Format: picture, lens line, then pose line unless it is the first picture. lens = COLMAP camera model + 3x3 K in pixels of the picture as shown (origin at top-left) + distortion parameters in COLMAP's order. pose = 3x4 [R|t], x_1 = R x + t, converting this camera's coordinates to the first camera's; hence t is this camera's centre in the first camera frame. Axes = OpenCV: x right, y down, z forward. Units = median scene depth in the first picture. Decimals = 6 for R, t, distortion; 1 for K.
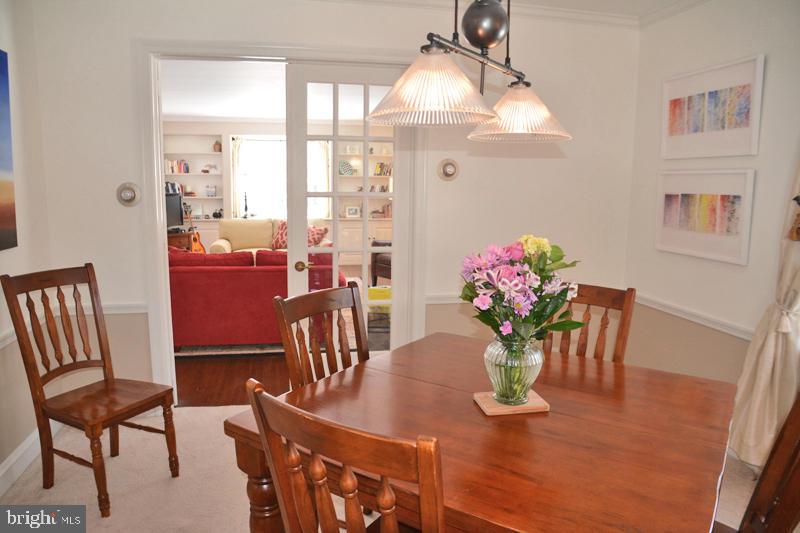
lens RADIAL K [[564.8, 0, 400.6], [0, 564.8, 270.3], [0, 0, 1]] dist [-0.124798, 0.067958]
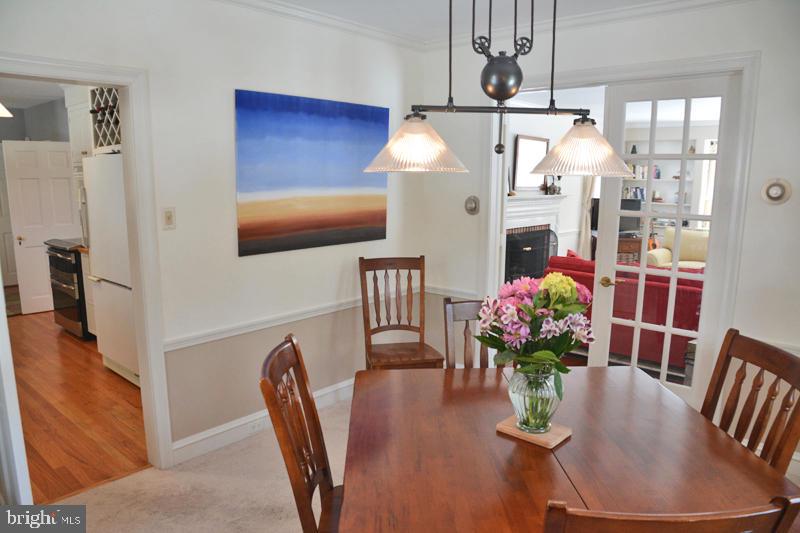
lens RADIAL K [[564.8, 0, 397.6], [0, 564.8, 271.8], [0, 0, 1]] dist [-0.124798, 0.067958]
pose [[0.602883, 0.127108, -0.787639, 0.509596], [-0.123075, 0.990227, 0.065595, -0.058434], [0.788279, 0.057393, 0.612635, 0.091634]]
